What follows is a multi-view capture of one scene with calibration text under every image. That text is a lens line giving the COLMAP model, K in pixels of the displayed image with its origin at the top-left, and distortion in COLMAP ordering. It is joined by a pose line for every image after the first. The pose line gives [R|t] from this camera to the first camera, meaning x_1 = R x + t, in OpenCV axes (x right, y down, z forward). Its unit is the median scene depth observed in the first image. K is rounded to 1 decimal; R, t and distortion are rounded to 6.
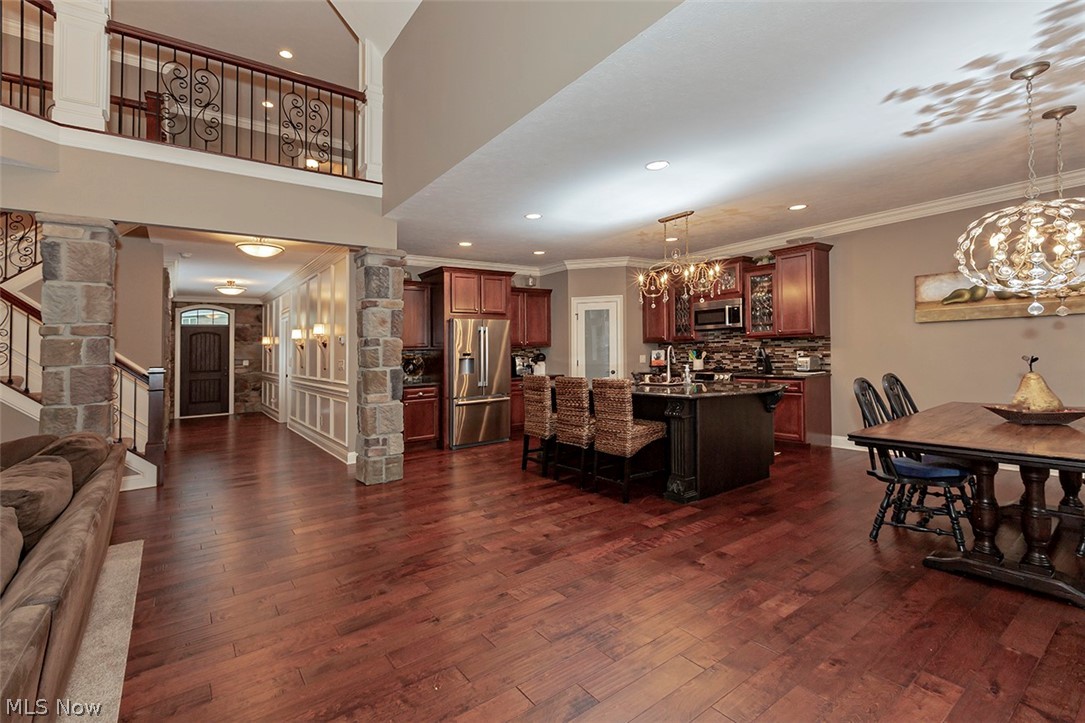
lens RADIAL K [[483.7, 0, 550.3], [0, 483.7, 354.2], [0, 0, 1]] dist [-0.000423, -0.000016]
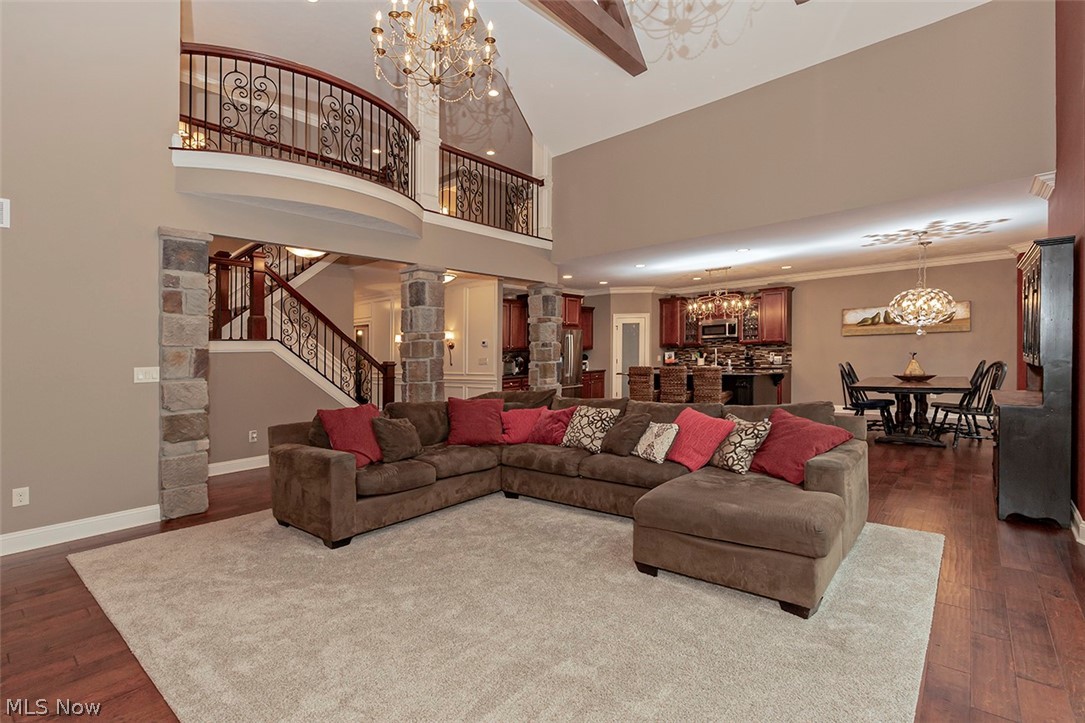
lens RADIAL K [[489.5, 0, 542.9], [0, 489.5, 376.7], [0, 0, 1]] dist [0.001437, 0.000139]
pose [[0.975823, -0.007313, 0.218440, -0.555929], [-0.000122, 0.999422, 0.034003, 0.018291], [-0.218562, -0.033207, 0.975258, -0.400877]]
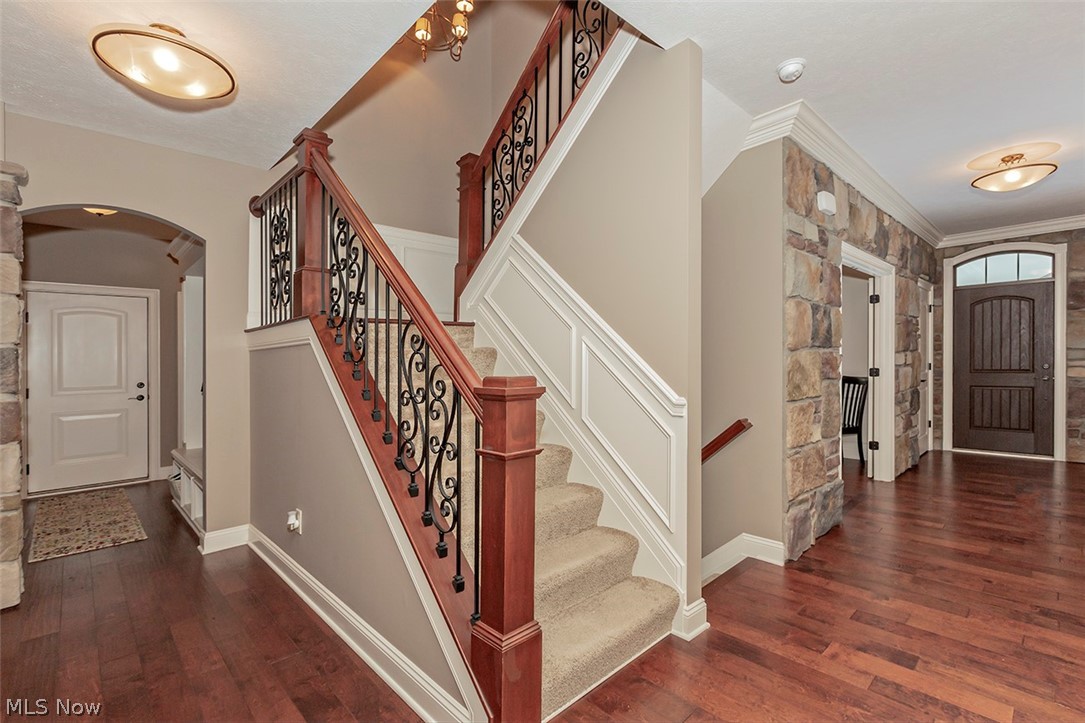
lens RADIAL K [[508.3, 0, 542.4], [0, 508.3, 357.9], [0, 0, 1]] dist [0.000237, -0.000017]
pose [[0.117536, 0.019160, -0.992884, -0.397534], [0.012548, 0.999705, 0.020777, 0.006125], [0.992989, -0.014900, 0.117261, 0.786943]]
